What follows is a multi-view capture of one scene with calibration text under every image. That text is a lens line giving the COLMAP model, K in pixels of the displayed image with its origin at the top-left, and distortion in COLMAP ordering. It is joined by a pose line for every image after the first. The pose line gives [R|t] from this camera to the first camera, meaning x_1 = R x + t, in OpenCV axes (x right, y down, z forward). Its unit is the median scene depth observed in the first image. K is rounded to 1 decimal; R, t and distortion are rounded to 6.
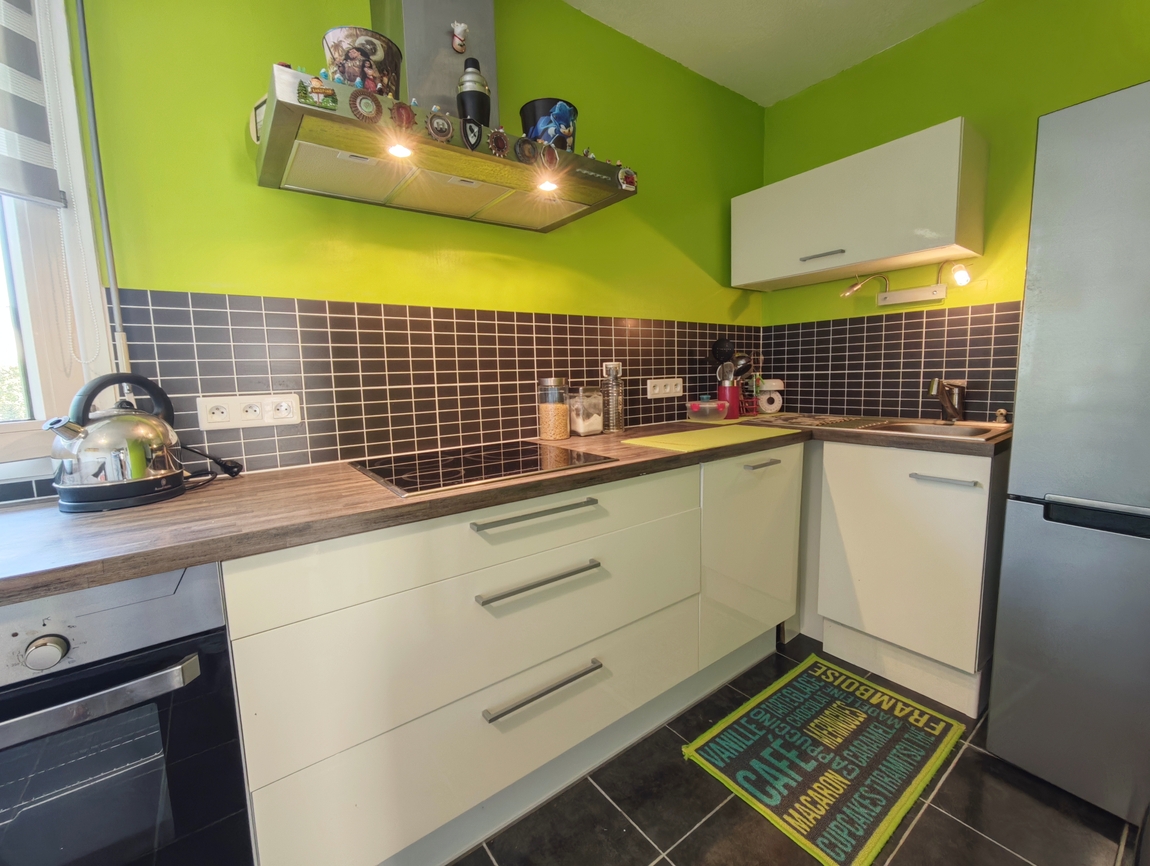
lens RADIAL K [[483.3, 0, 571.6], [0, 483.3, 425.4], [0, 0, 1]] dist [-0.017906, 0.010162]
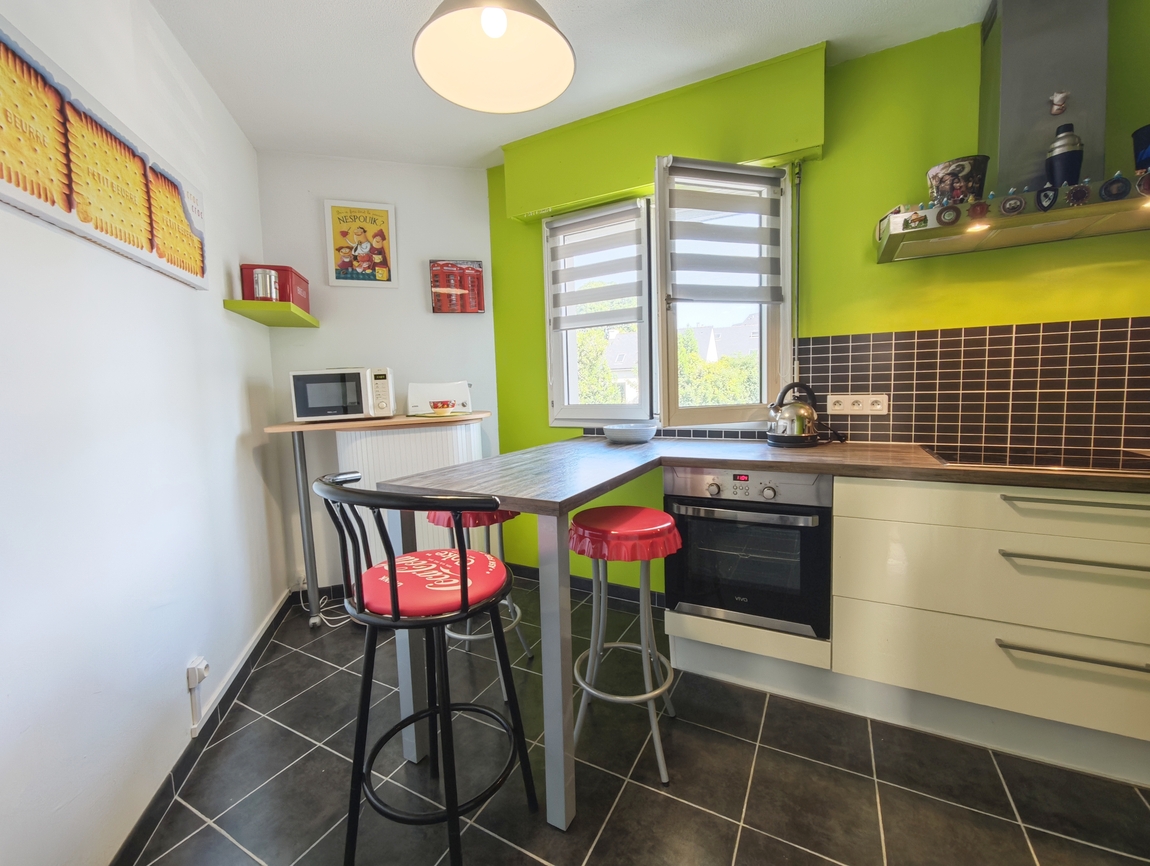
lens RADIAL K [[483.3, 0, 571.6], [0, 483.3, 425.4], [0, 0, 1]] dist [-0.017906, 0.010162]
pose [[0.430824, 0.090946, -0.897841, 0.458621], [-0.081816, 0.994748, 0.061503, 0.022838], [0.898719, 0.046961, 0.436002, -0.682588]]
